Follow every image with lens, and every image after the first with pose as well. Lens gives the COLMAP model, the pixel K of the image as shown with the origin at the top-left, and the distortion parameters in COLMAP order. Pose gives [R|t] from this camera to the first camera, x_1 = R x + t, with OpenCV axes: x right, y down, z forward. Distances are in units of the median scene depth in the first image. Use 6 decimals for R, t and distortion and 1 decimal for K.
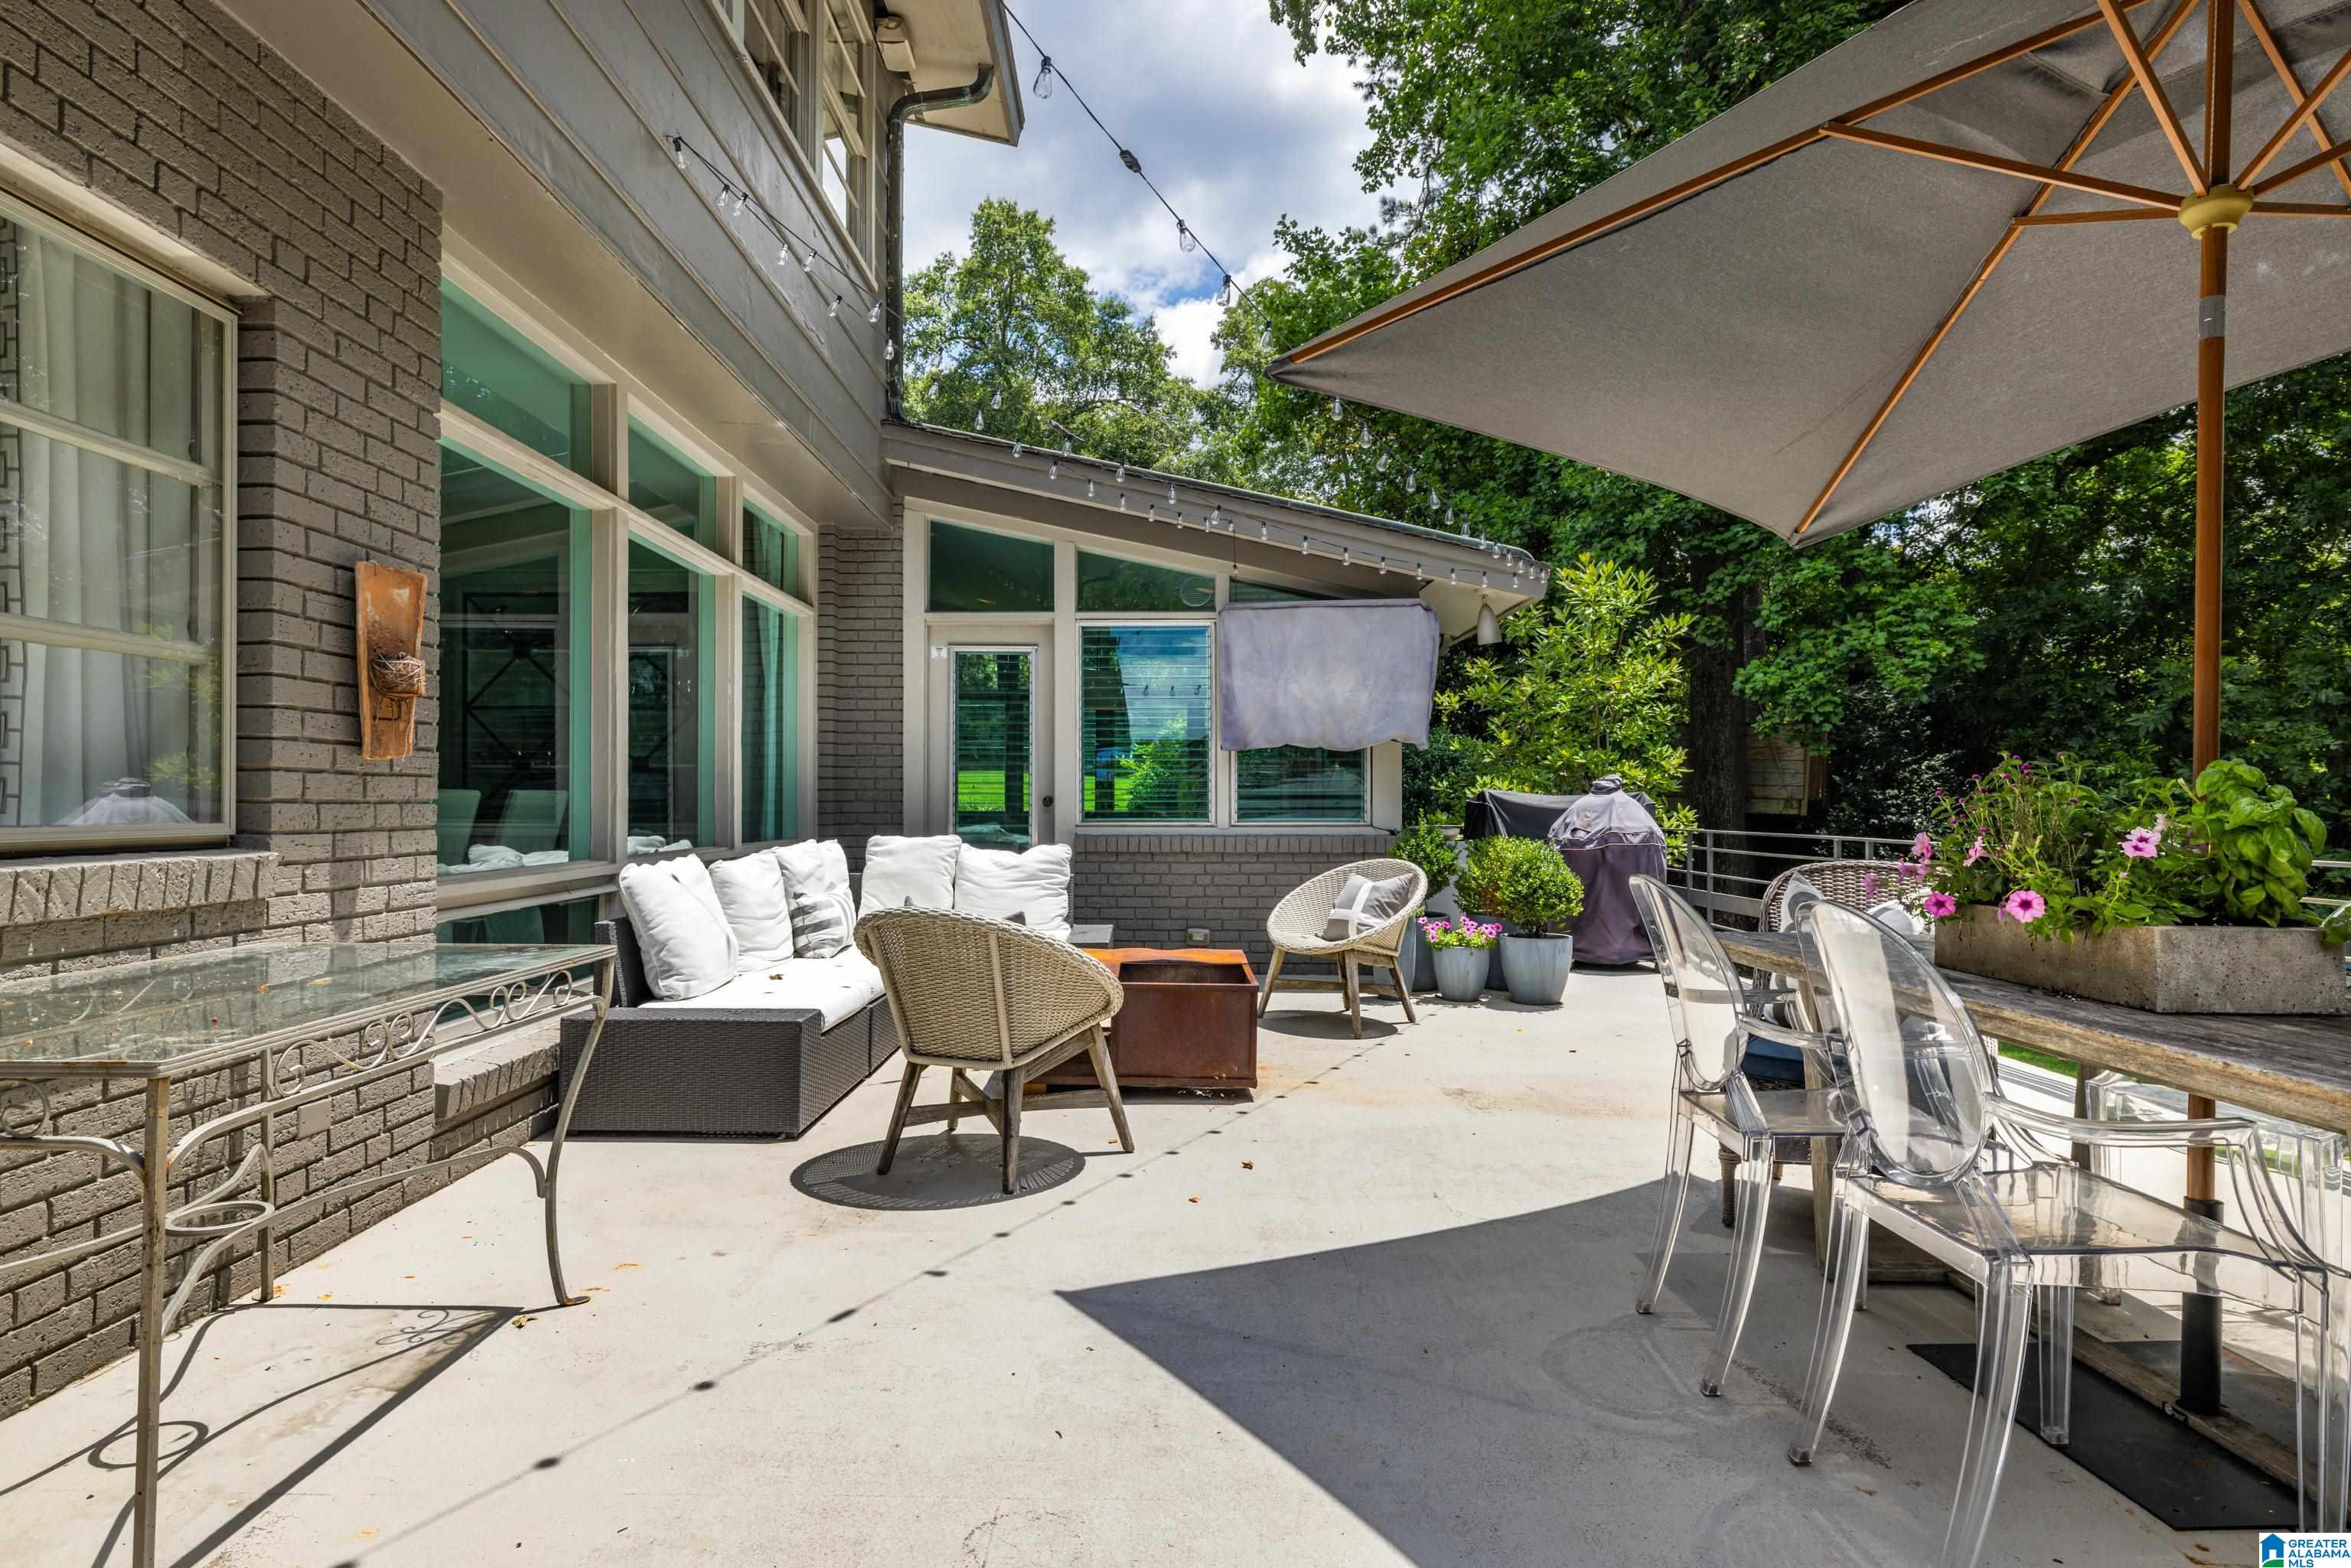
lens RADIAL K [[1278.0, 0, 1175.5], [0, 1278.0, 784.0], [0, 0, 1]] dist [-0.001180, -0.000089]
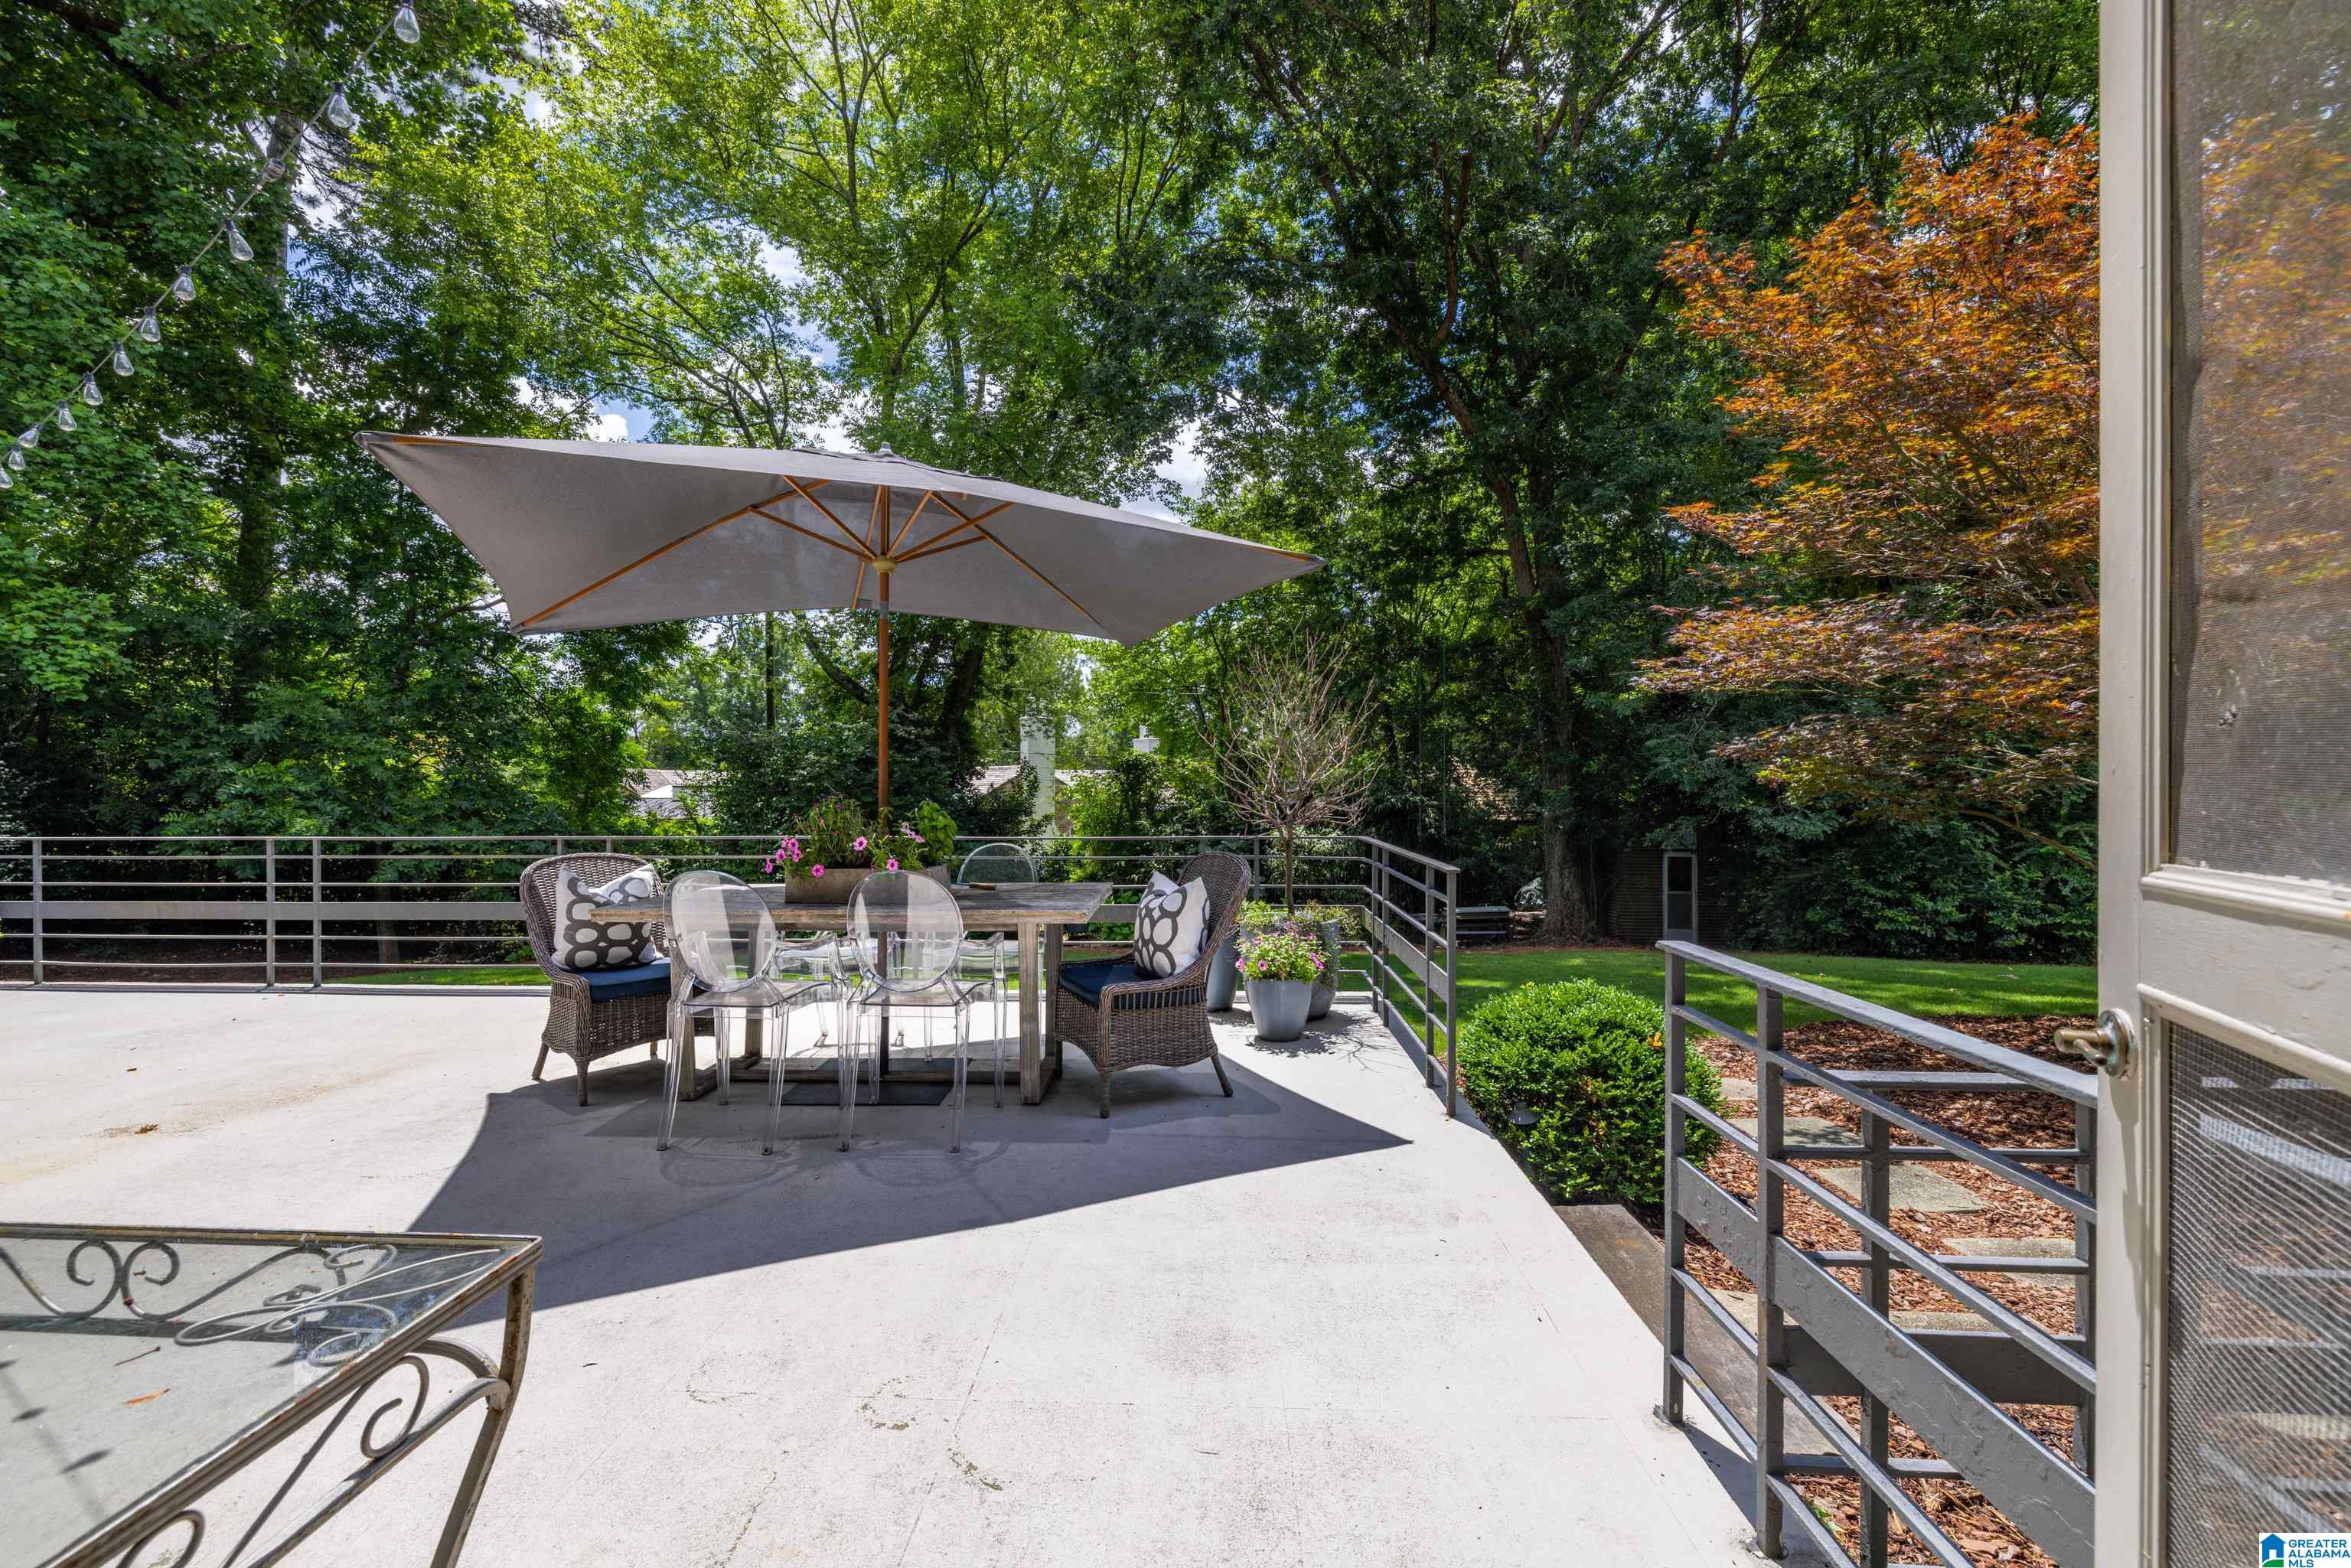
lens RADIAL K [[982.8, 0, 1175.5], [0, 982.8, 784.0], [0, 0, 1]] dist [0.000324, 0.000052]
pose [[0.050335, -0.006312, 0.998712, -0.170514], [-0.010734, 0.999919, 0.006861, -0.011030], [-0.998675, -0.011066, 0.050264, 0.066306]]
